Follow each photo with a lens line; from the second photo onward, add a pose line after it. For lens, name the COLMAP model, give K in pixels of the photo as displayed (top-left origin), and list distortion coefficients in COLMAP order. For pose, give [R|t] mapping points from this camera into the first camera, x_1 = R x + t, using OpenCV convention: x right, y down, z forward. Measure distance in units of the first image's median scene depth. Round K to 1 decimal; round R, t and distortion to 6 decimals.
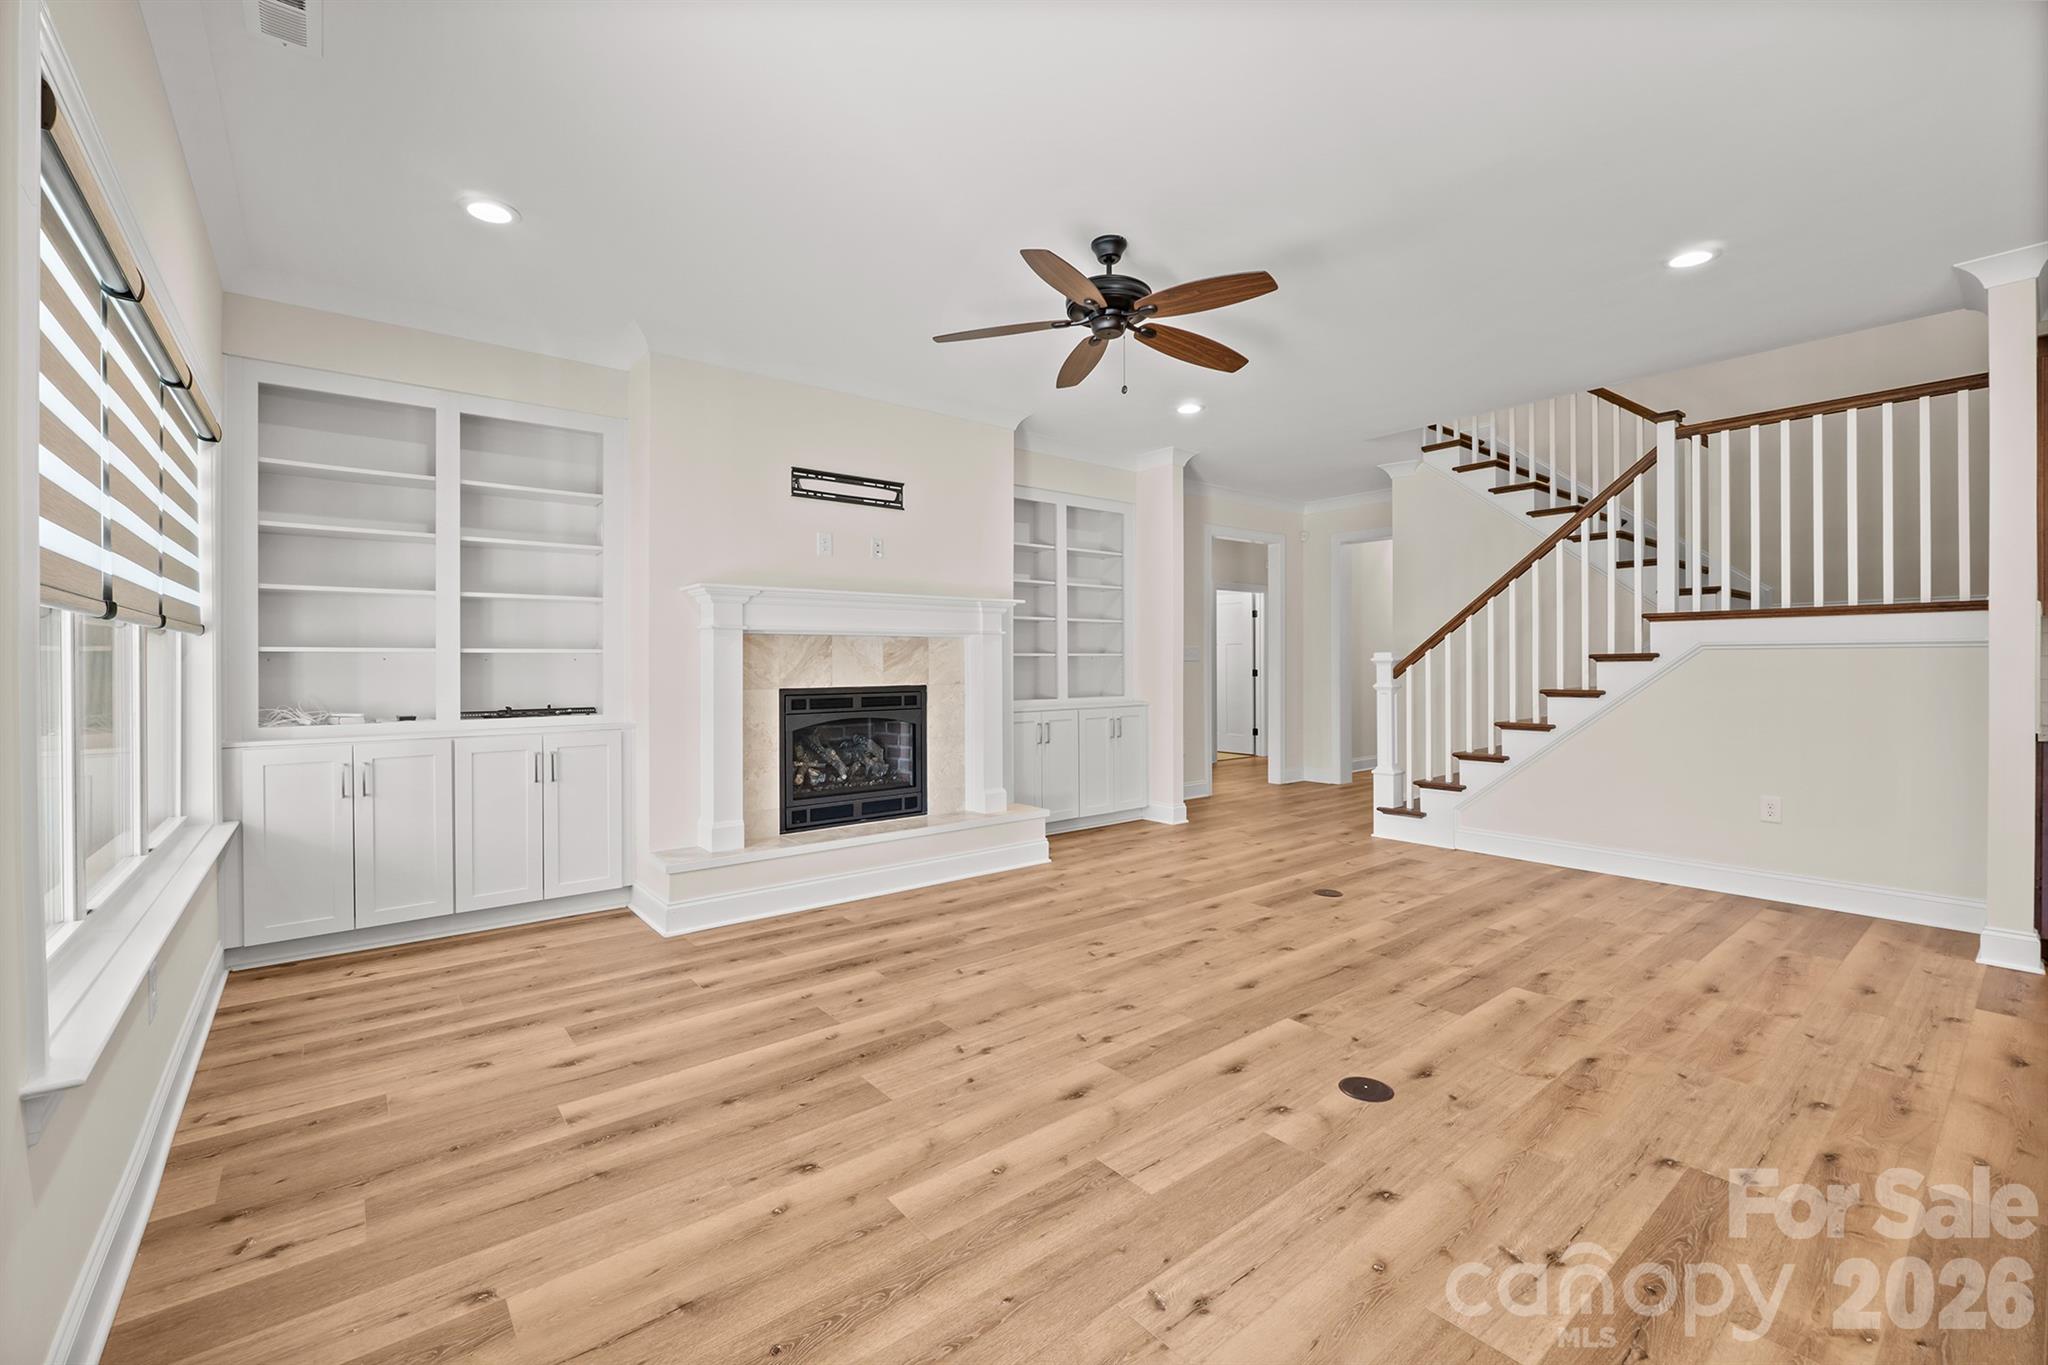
lens RADIAL K [[860.0, 0, 1027.6], [0, 860.0, 663.8], [0, 0, 1]] dist [-0.007637, -0.000507]
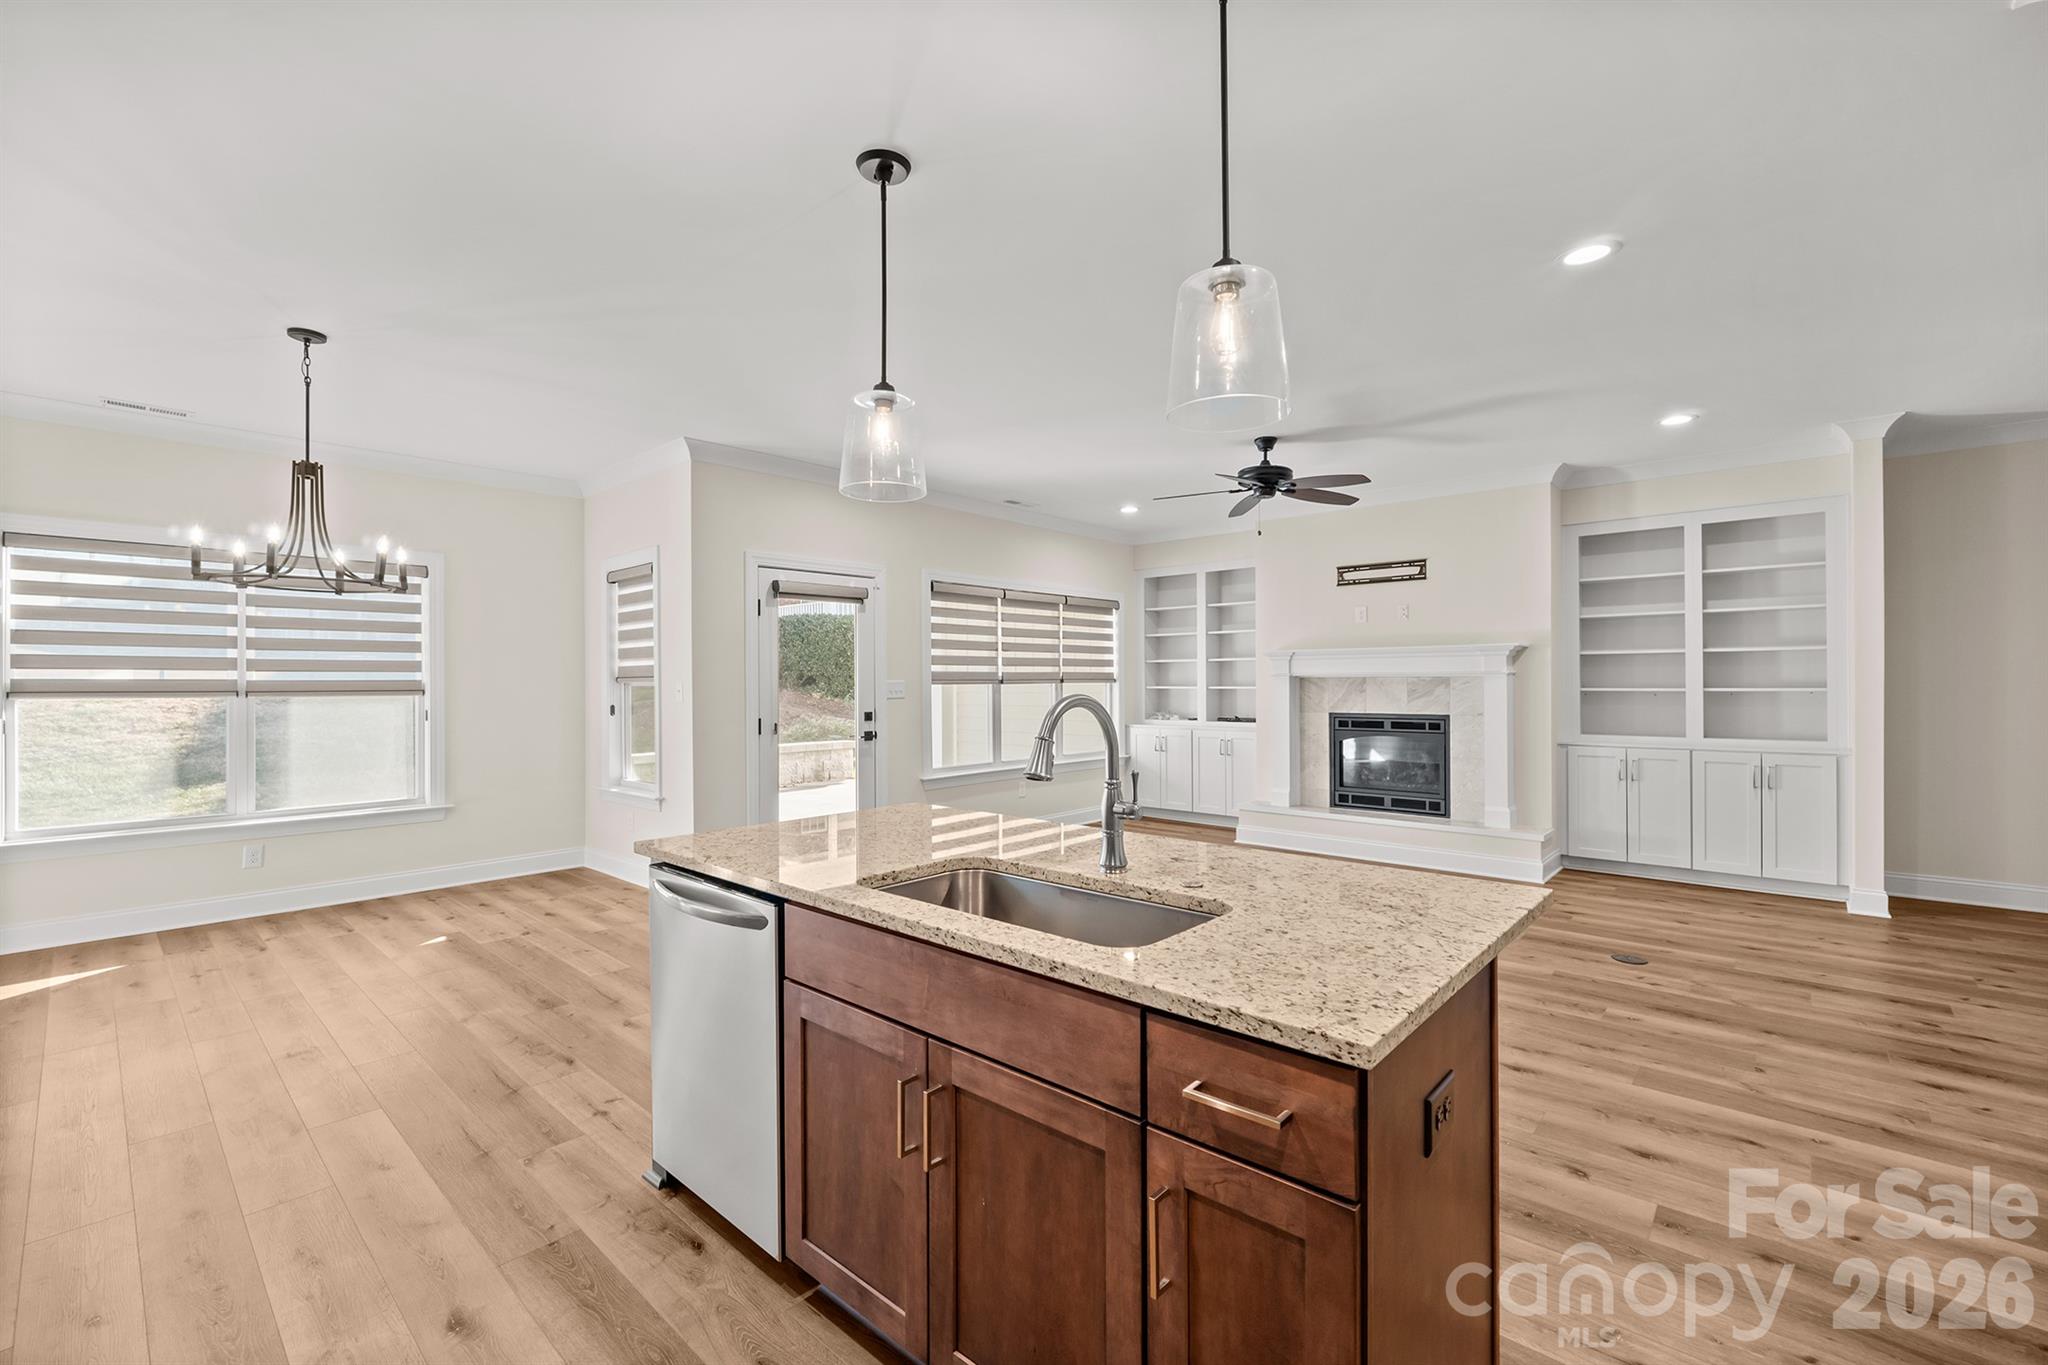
lens RADIAL K [[860.0, 0, 1028.5], [0, 860.0, 685.1], [0, 0, 1]] dist [-0.007637, -0.000507]
pose [[0.149834, 0.006195, -0.988692, 1.260671], [0.003839, 0.999969, 0.006848, -0.036542], [0.988704, -0.004821, 0.149805, 0.253814]]
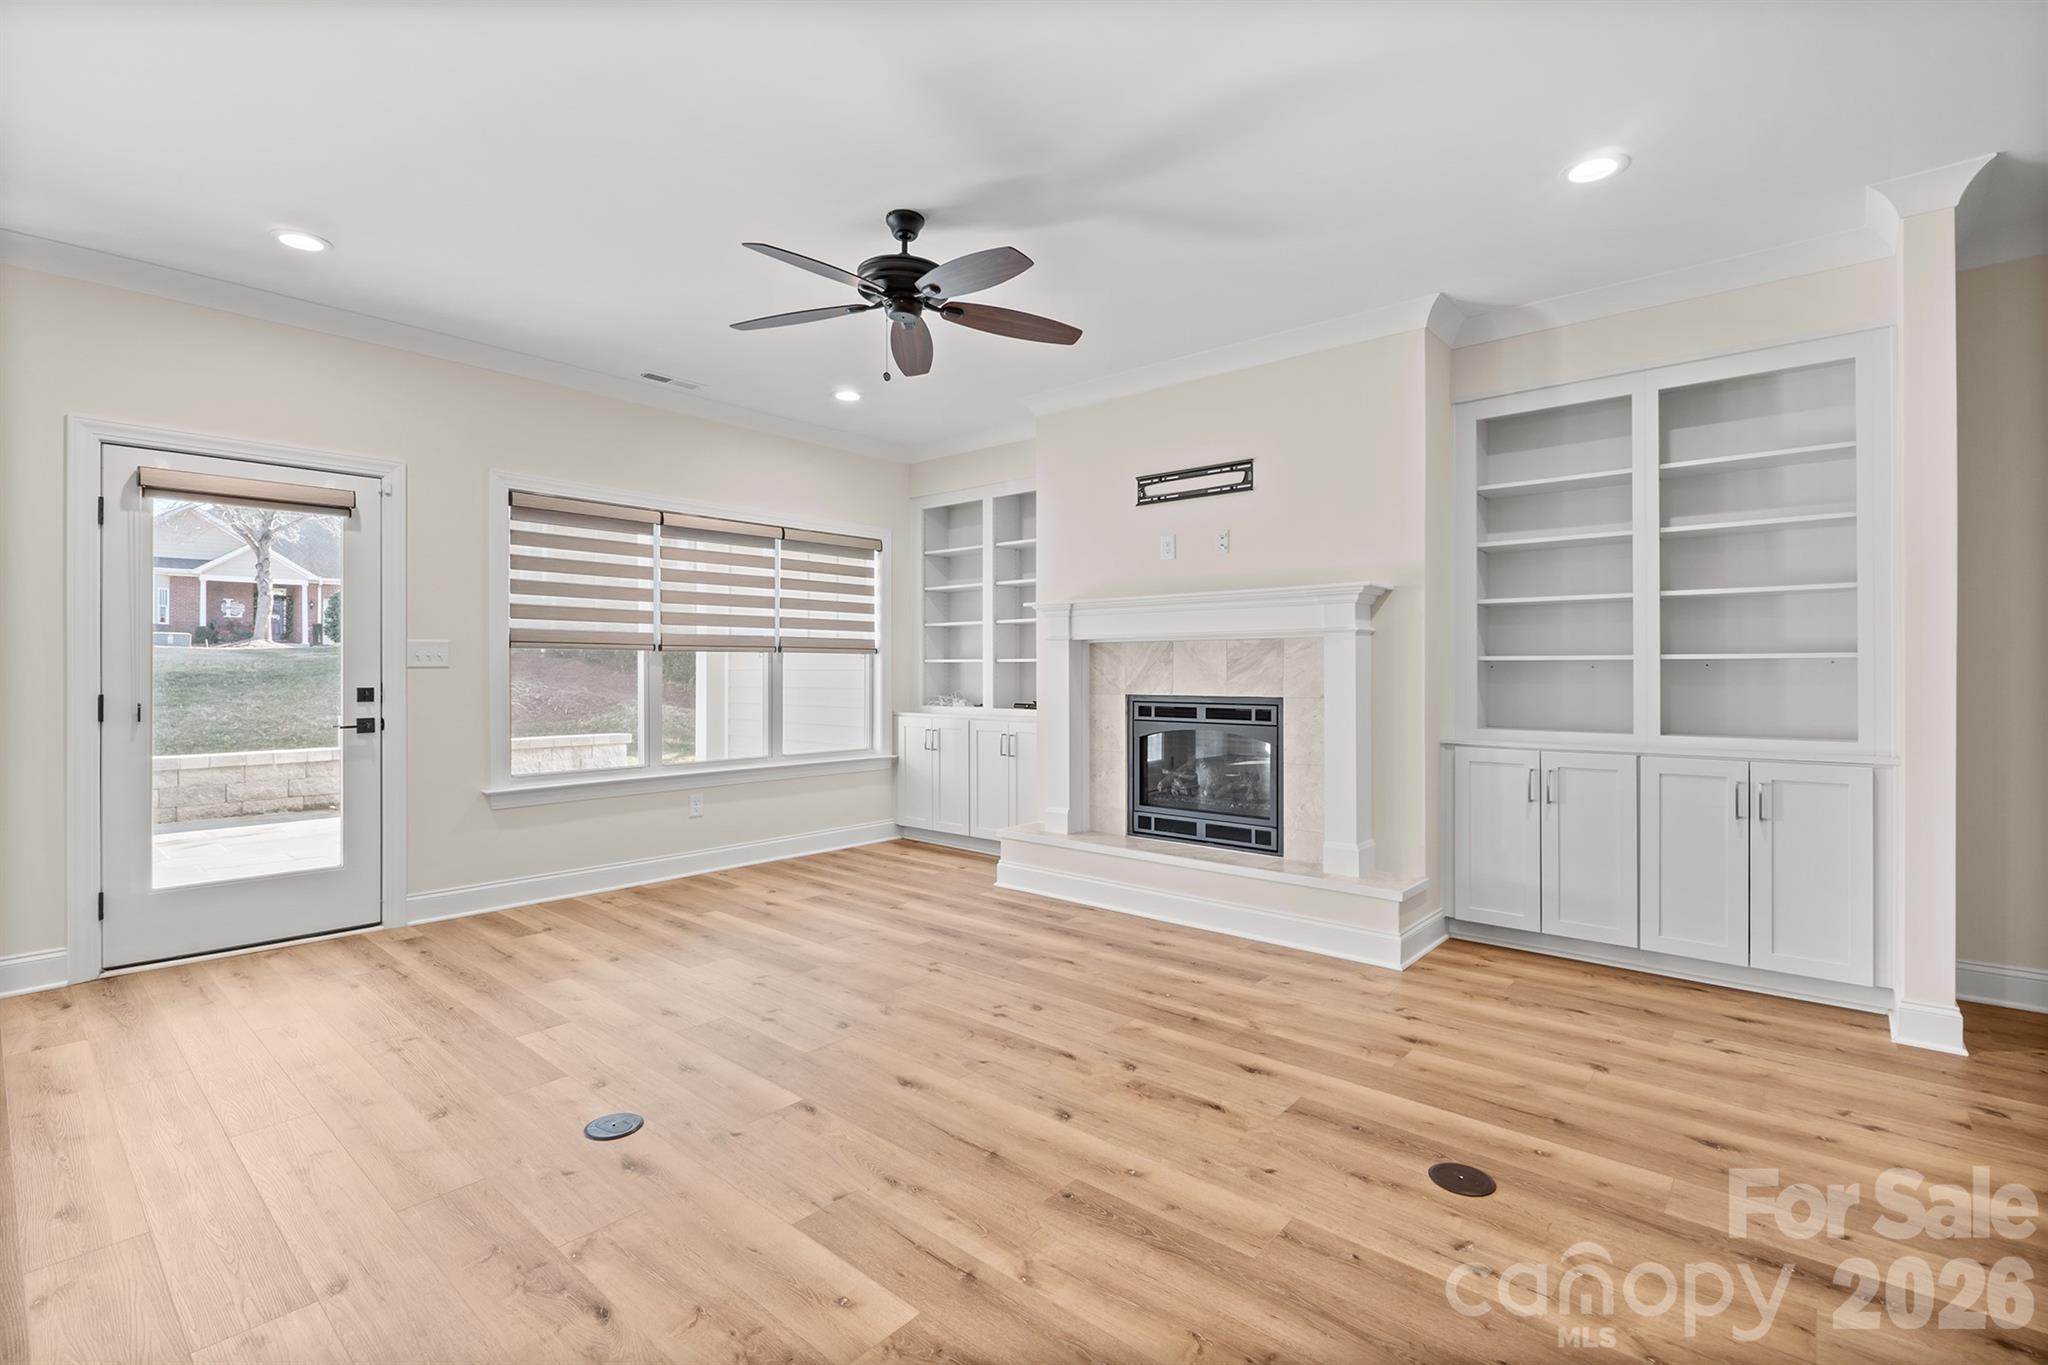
lens RADIAL K [[932.5, 0, 1028.4], [0, 932.5, 670.6], [0, 0, 1]] dist [-0.001415, -0.001615]
pose [[0.165667, 0.004401, -0.986172, 0.874106], [-0.001516, 0.999990, 0.004208, -0.005211], [0.986181, 0.000798, 0.165673, 0.757282]]
